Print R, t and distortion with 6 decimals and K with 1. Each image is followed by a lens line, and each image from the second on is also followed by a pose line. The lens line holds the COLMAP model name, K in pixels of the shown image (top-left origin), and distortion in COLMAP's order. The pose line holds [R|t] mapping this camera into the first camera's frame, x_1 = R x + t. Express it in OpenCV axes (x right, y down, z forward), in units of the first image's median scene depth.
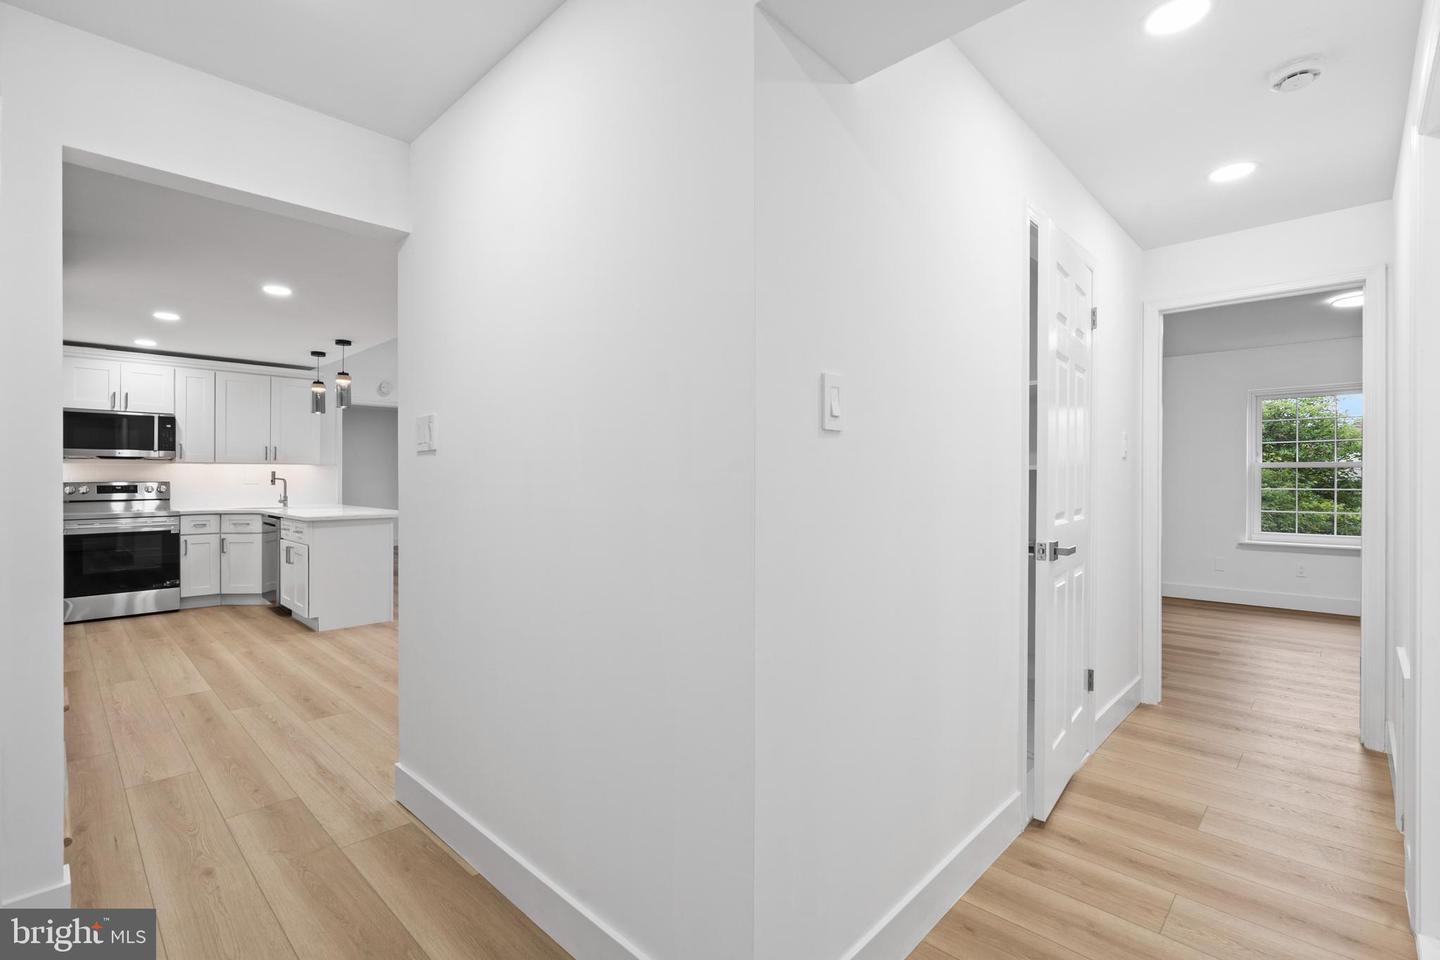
lens RADIAL K [[663.0, 0, 714.3], [0, 663.0, 474.8], [0, 0, 1]] dist [-0.000387, -0.000338]
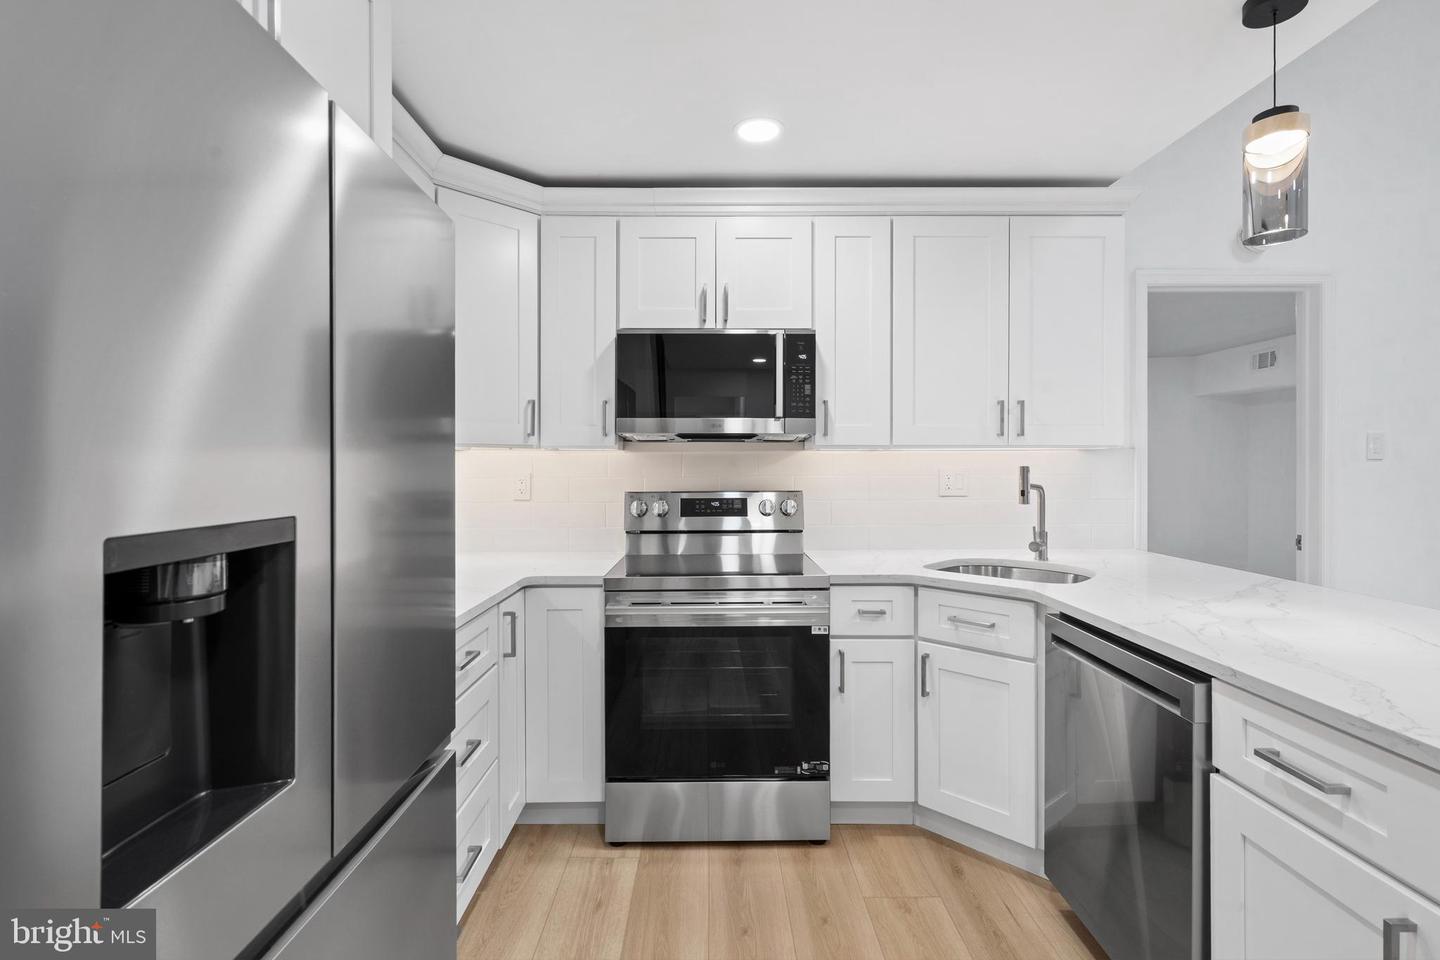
lens RADIAL K [[663.0, 0, 719.4], [0, 663.0, 473.0], [0, 0, 1]] dist [-0.000387, -0.000338]
pose [[0.708254, 0.006170, -0.705931, -0.575557], [0.003491, 0.999919, 0.012242, -0.007470], [0.705949, -0.011135, 0.708175, 0.679176]]
